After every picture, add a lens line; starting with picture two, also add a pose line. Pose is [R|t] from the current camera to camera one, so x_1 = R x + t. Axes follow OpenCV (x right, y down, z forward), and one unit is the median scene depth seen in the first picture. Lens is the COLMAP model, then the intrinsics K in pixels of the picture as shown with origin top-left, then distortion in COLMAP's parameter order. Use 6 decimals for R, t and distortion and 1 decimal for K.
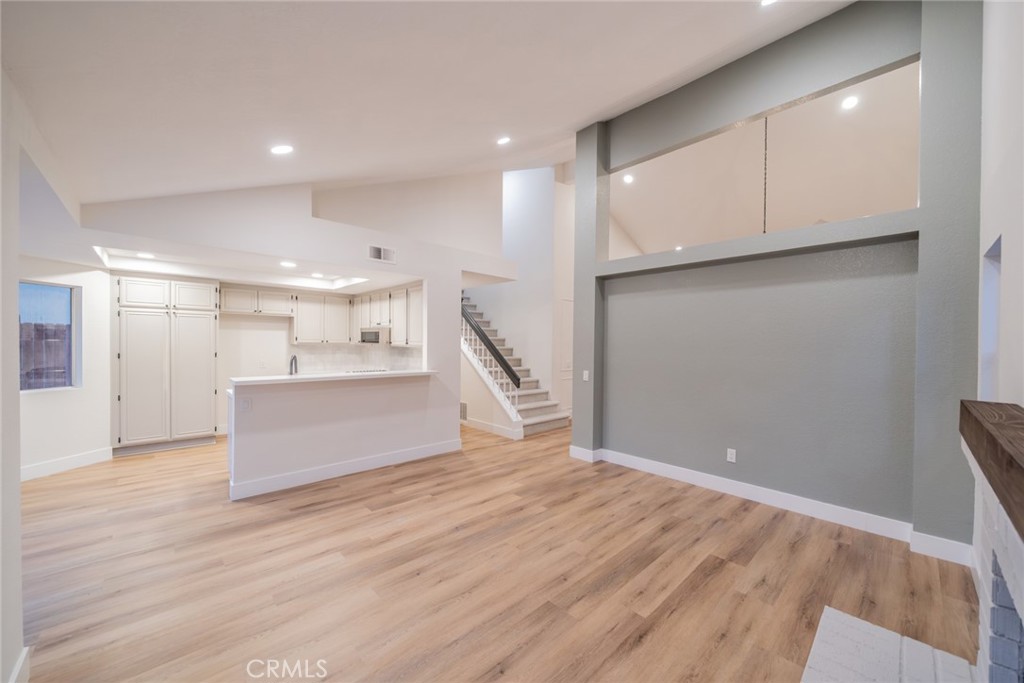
lens RADIAL K [[383.8, 0, 544.0], [0, 383.8, 342.6], [0, 0, 1]] dist [-0.000197, -0.000020]
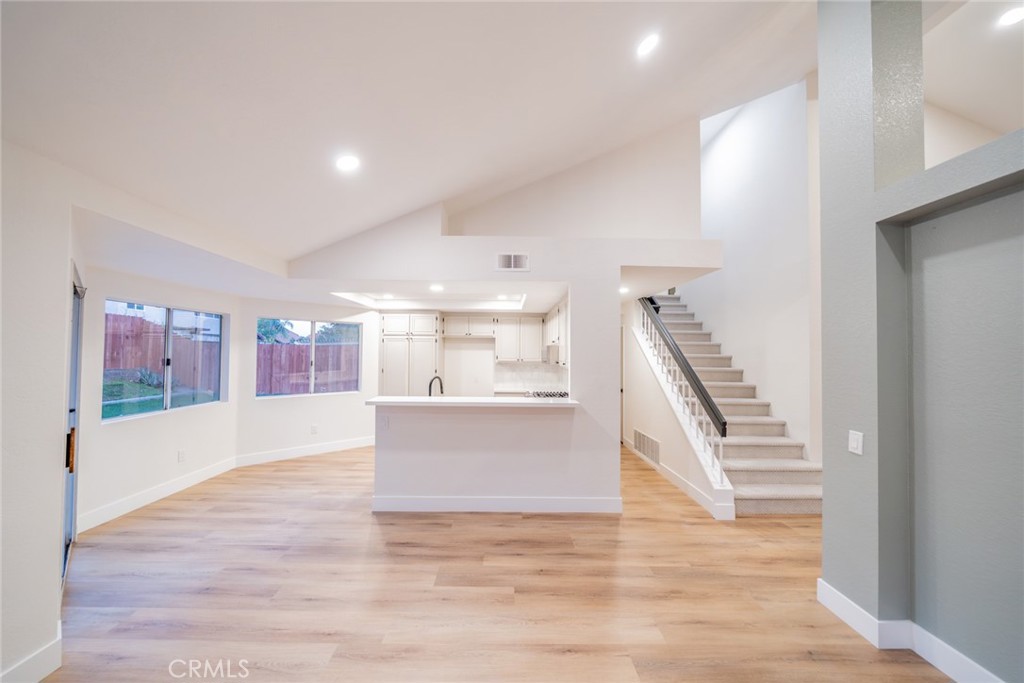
lens RADIAL K [[349.2, 0, 509.6], [0, 349.2, 344.5], [0, 0, 1]] dist [-0.006688, -0.000059]
pose [[0.701992, -0.024518, -0.711763, 0.130741], [-0.000903, 0.999376, -0.035317, -0.017105], [0.712185, 0.025435, 0.701531, 0.460834]]
